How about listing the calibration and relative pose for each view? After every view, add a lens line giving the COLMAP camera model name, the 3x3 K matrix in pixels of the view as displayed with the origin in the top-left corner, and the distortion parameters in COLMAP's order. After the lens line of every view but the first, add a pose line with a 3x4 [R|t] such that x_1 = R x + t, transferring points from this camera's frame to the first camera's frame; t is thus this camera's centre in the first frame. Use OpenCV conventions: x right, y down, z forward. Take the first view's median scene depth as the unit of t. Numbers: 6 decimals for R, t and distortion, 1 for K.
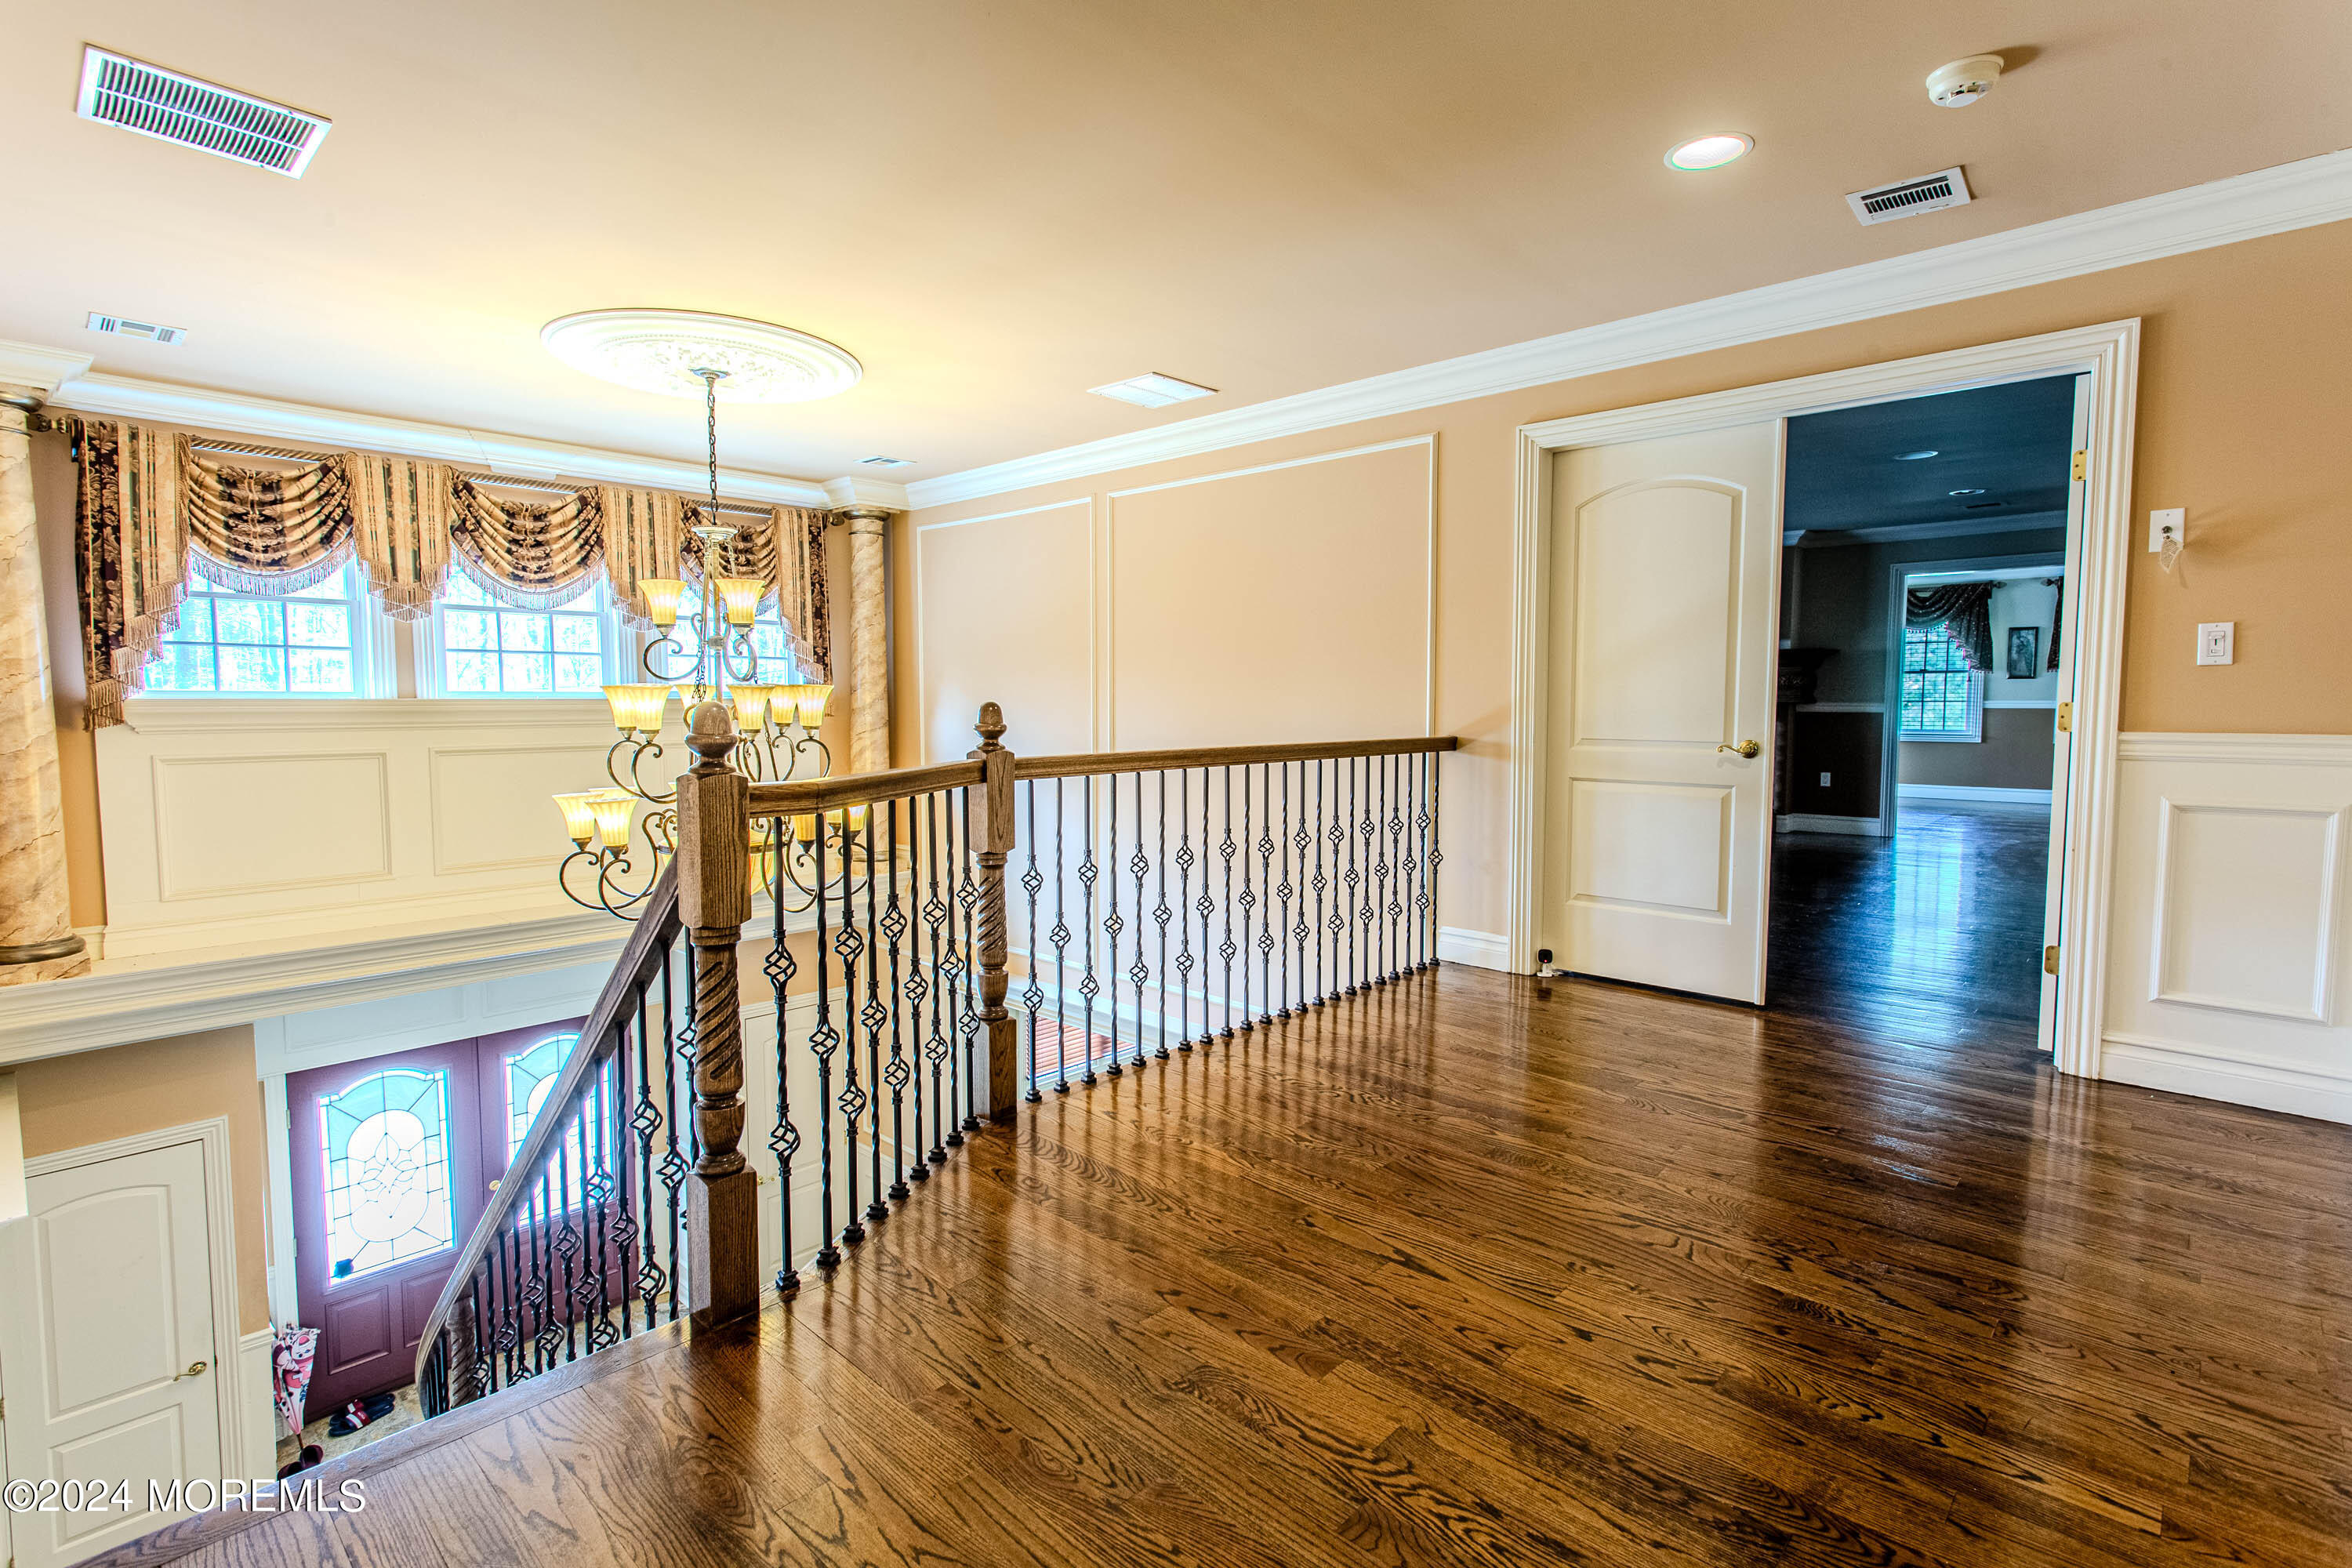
lens RADIAL K [[1154.3, 0, 1196.6], [0, 1154.3, 769.0], [0, 0, 1]] dist [0.001940, 0.000747]
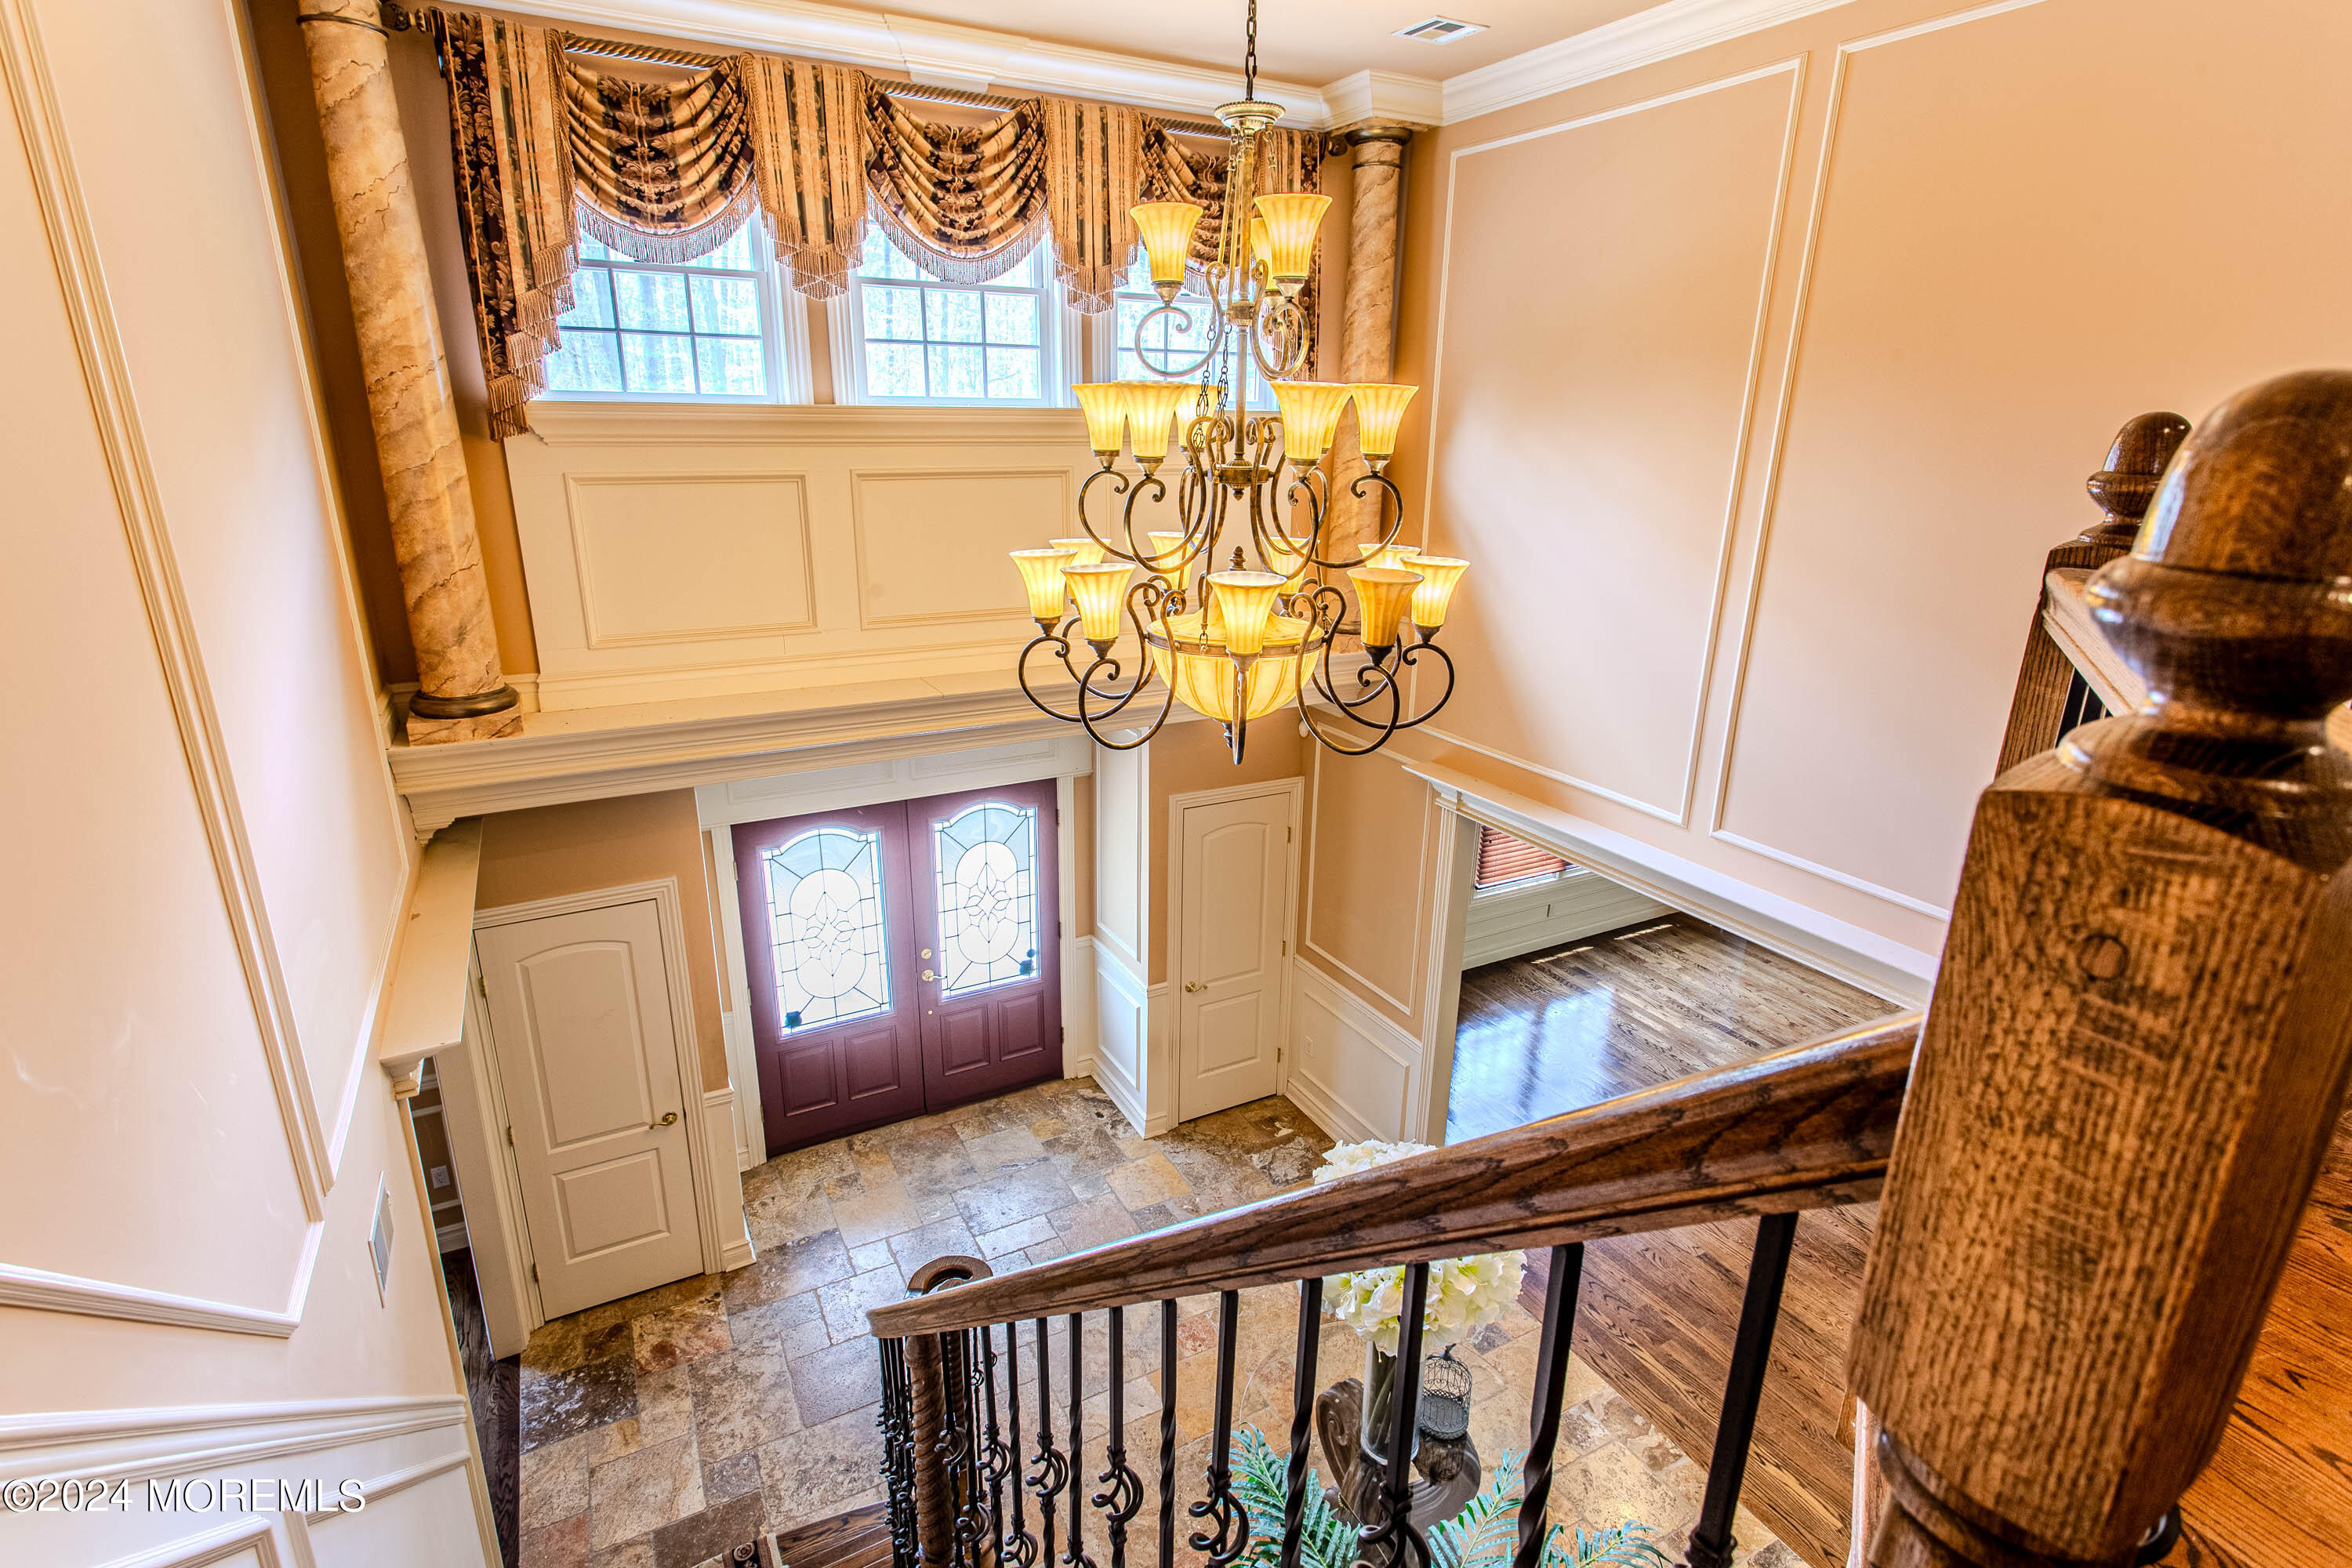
lens RADIAL K [[1154.3, 0, 1157.9], [0, 1154.3, 781.5], [0, 0, 1]] dist [0.001940, 0.000747]
pose [[0.944512, 0.110362, -0.309381, -0.213207], [-0.032369, 0.968556, 0.246683, -0.014818], [0.326877, -0.222981, 0.918385, 0.318643]]
